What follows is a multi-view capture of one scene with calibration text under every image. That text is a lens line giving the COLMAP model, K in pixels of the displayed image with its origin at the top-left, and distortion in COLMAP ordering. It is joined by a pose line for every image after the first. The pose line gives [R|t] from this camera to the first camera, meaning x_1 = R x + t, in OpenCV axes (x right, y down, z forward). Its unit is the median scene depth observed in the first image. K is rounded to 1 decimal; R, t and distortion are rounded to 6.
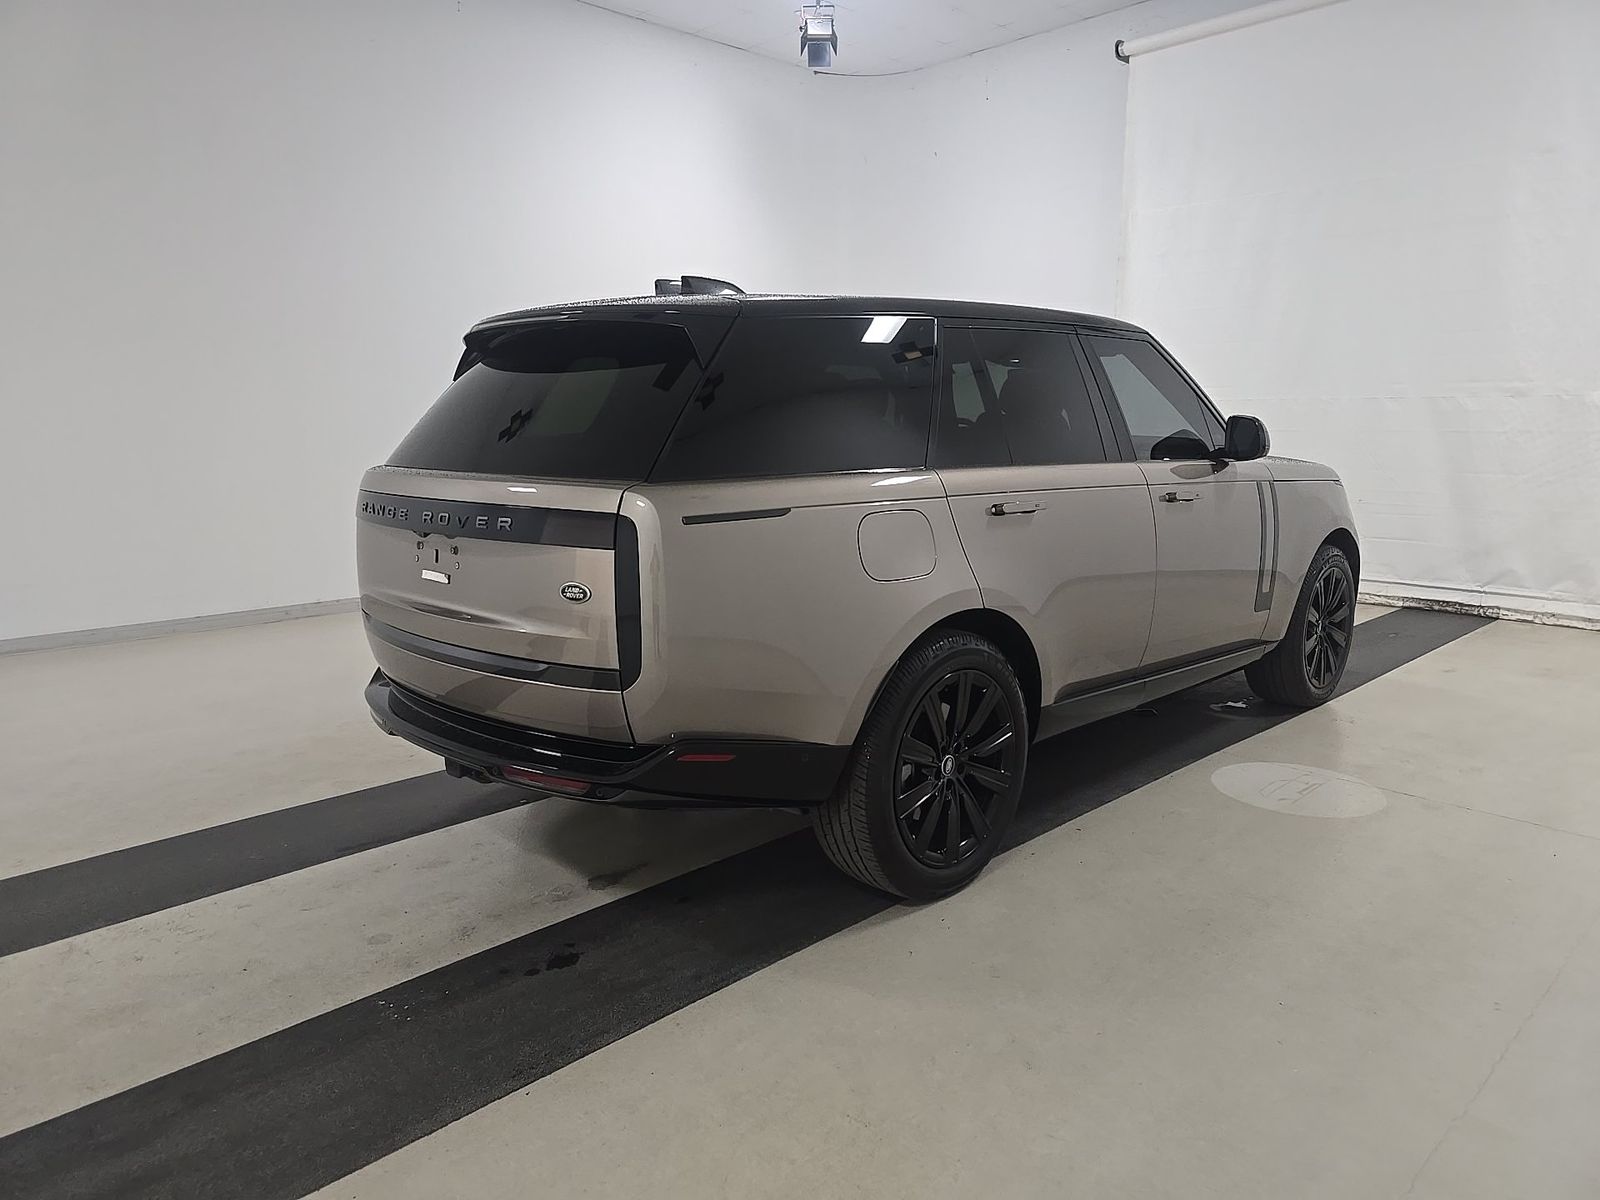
lens RADIAL K [[1087.9, 0, 800.0], [0, 1087.9, 600.0], [0, 0, 1]] dist [0.000497, 0.001010]
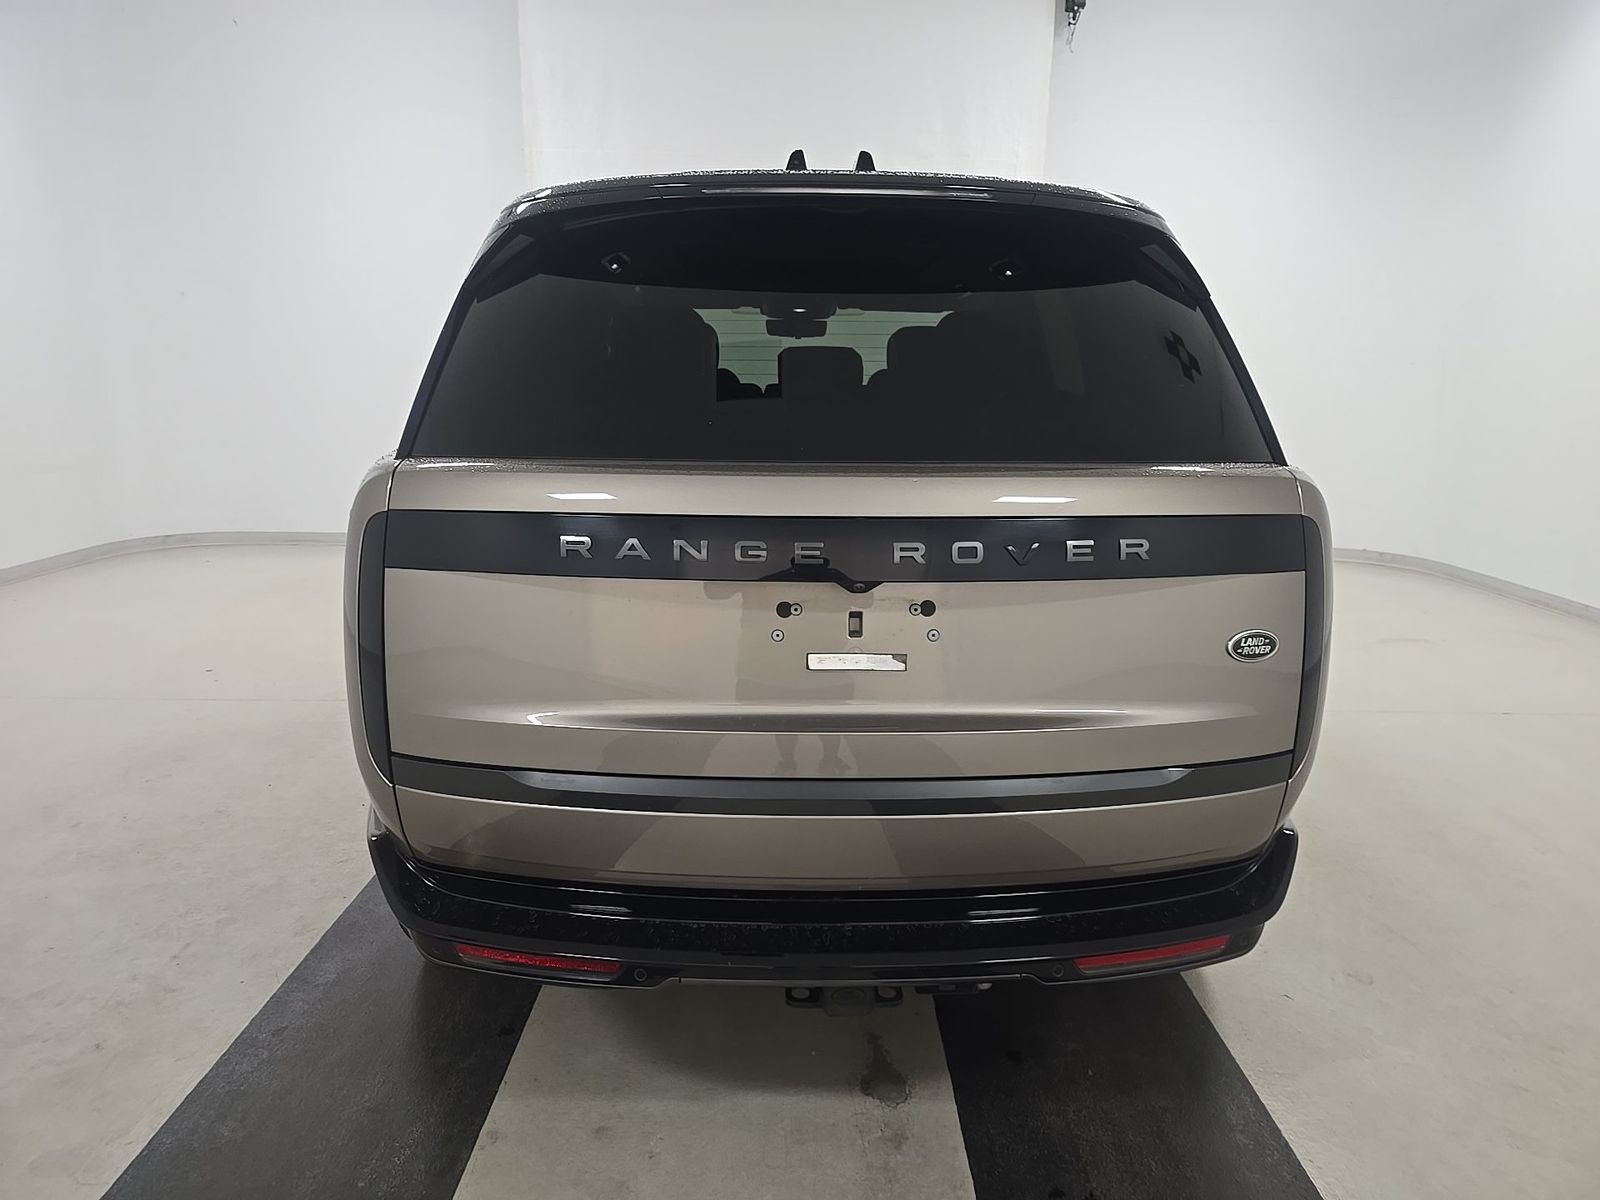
lens RADIAL K [[1087.9, 0, 800.0], [0, 1087.9, 600.0], [0, 0, 1]] dist [0.000497, 0.001010]
pose [[0.679134, -0.126049, 0.723110, -0.628934], [0.099730, 0.991855, 0.079230, -0.082324], [-0.727207, 0.018308, 0.686174, 0.569687]]
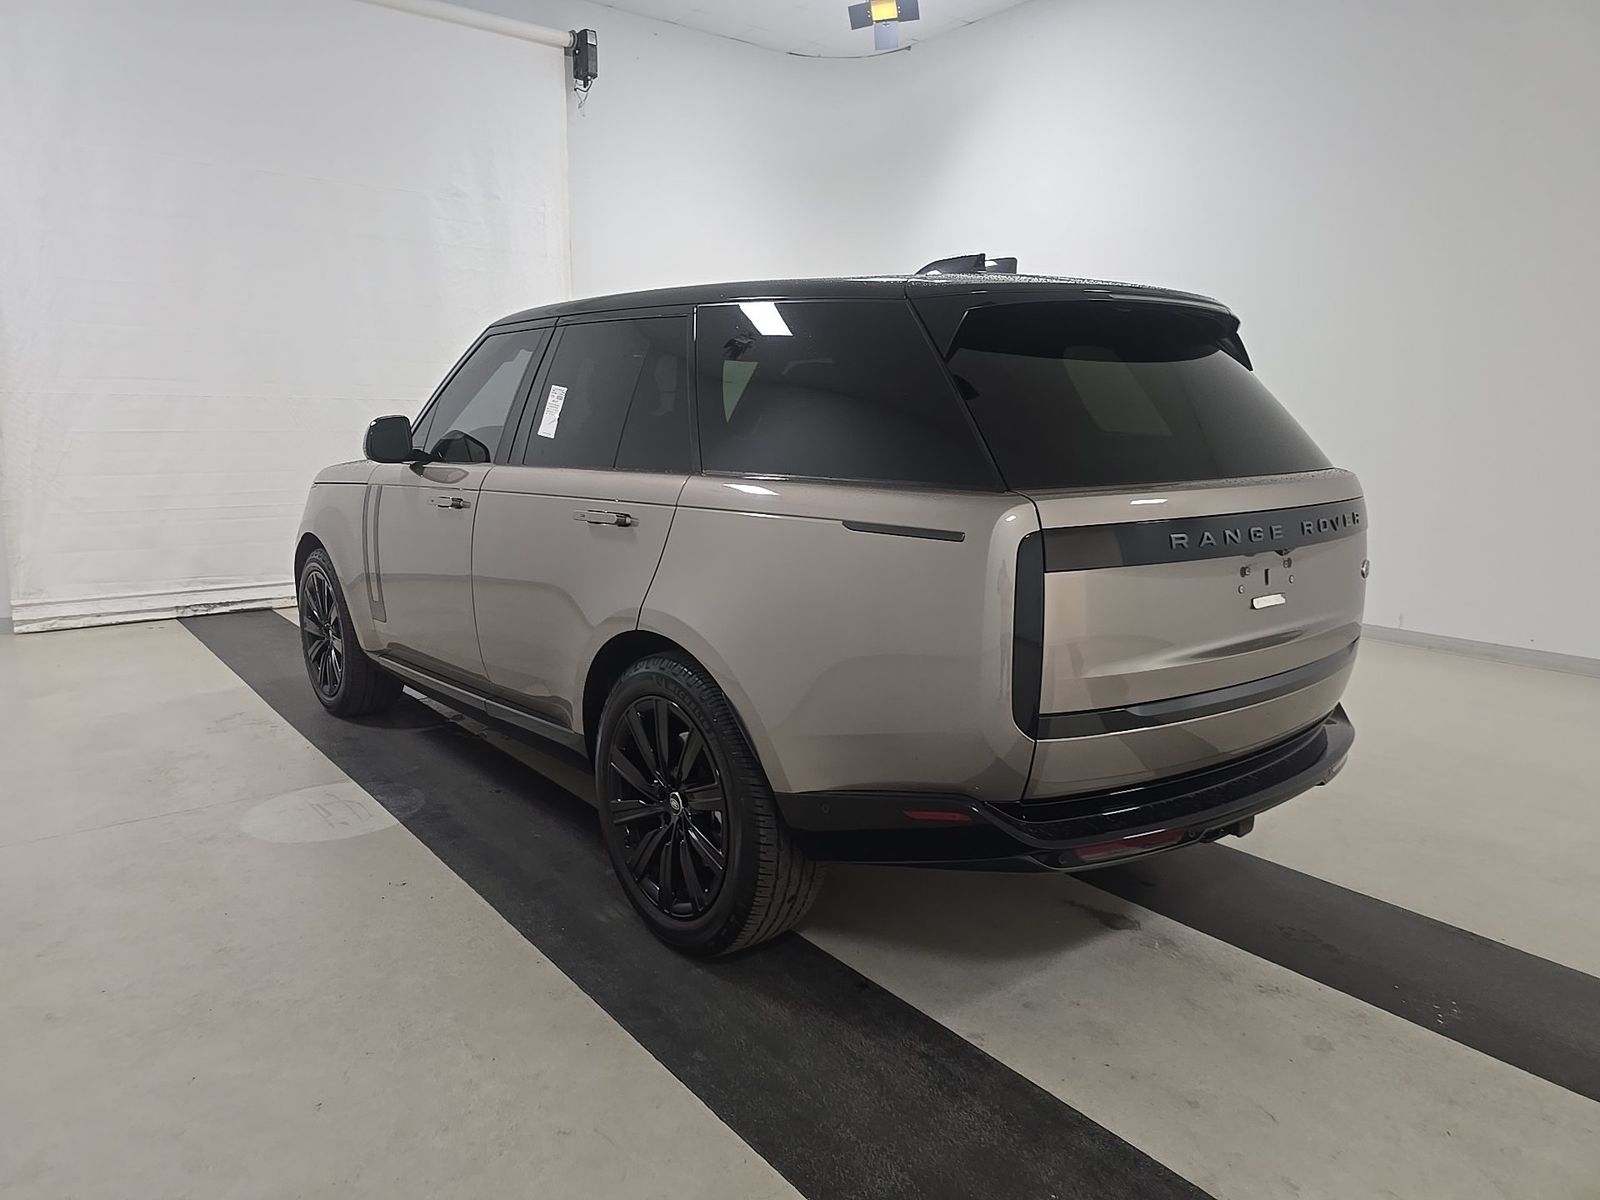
lens RADIAL K [[1103.0, 0, 800.0], [0, 1103.0, 600.0], [0, 0, 1]] dist [0.010576, 0.001438]
pose [[0.065680, -0.147735, 0.986844, -1.045098], [0.148924, 0.979354, 0.136702, -0.167966], [-0.986665, 0.137986, 0.086325, 1.112451]]
